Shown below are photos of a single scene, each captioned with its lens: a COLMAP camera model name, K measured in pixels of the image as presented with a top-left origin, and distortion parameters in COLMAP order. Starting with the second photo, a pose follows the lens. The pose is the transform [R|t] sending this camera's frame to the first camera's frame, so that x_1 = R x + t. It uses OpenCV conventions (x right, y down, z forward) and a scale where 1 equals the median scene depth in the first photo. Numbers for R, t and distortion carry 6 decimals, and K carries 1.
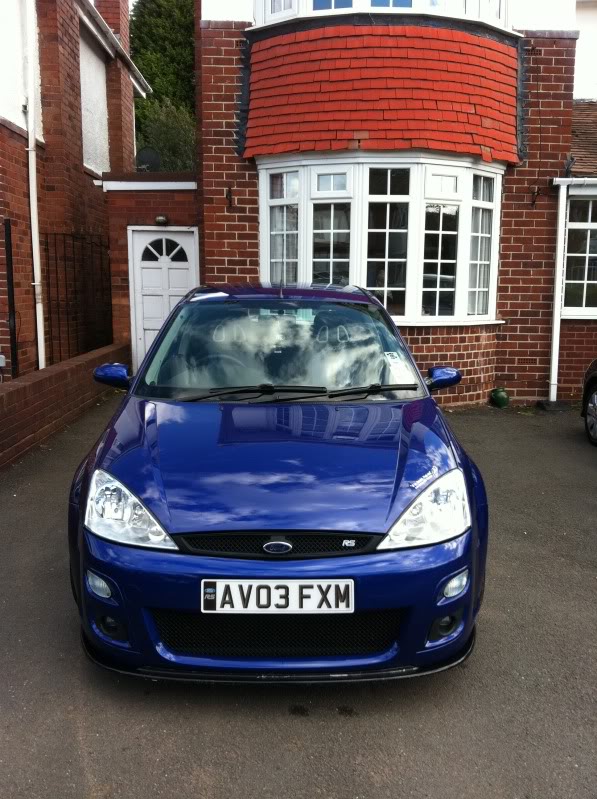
lens RADIAL K [[752.4, 0, 298.5], [0, 752.4, 399.5], [0, 0, 1]] dist [0.120422, -0.328752]
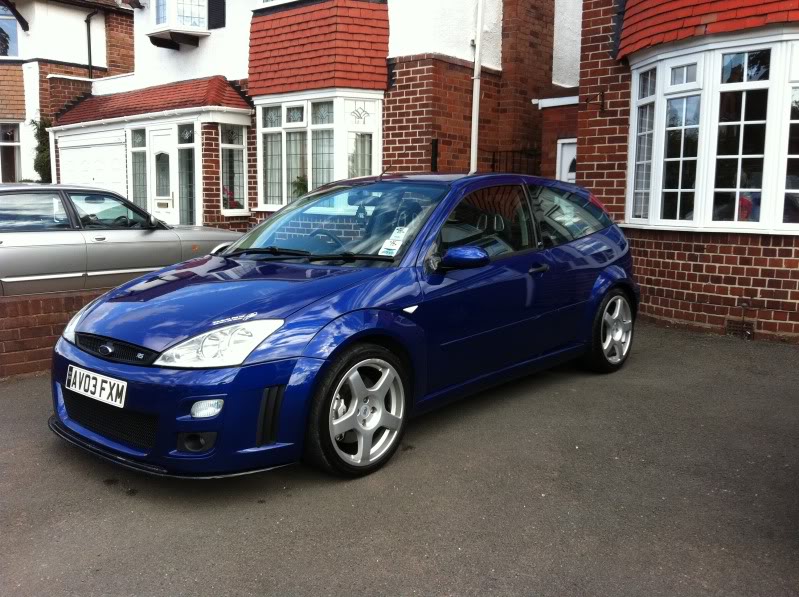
lens RADIAL K [[758.8, 0, 399.5], [0, 758.8, 298.5], [0, 0, 1]] dist [-0.036794, -0.003708]
pose [[0.739984, 0.079303, -0.667933, 0.414952], [-0.109802, 0.993947, -0.003636, 0.020021], [0.663601, 0.076031, 0.744213, 0.127566]]
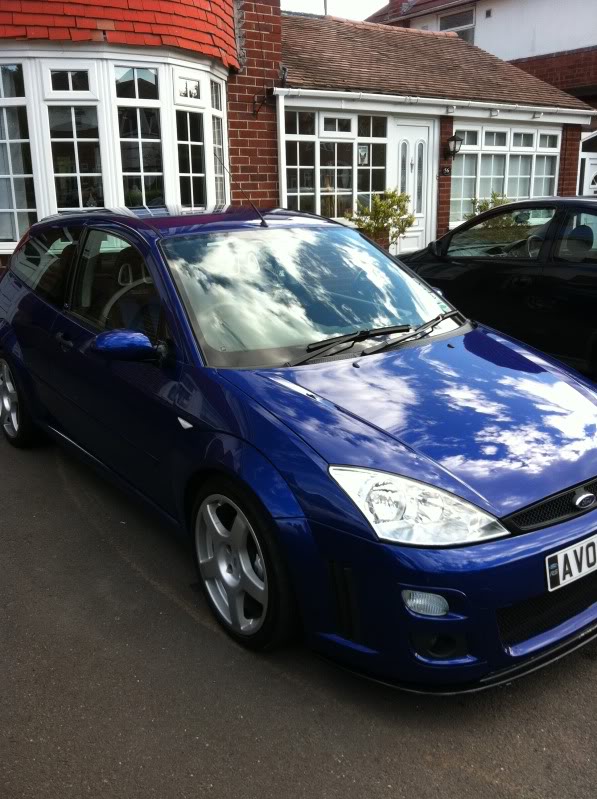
lens RADIAL K [[758.8, 0, 298.5], [0, 758.8, 417.6], [0, 0, 1]] dist [-0.036794, -0.003708]
pose [[0.812871, -0.189627, 0.550710, -0.277409], [0.113893, 0.979014, 0.168995, -0.034745], [-0.571199, -0.074649, 0.817410, 0.156807]]
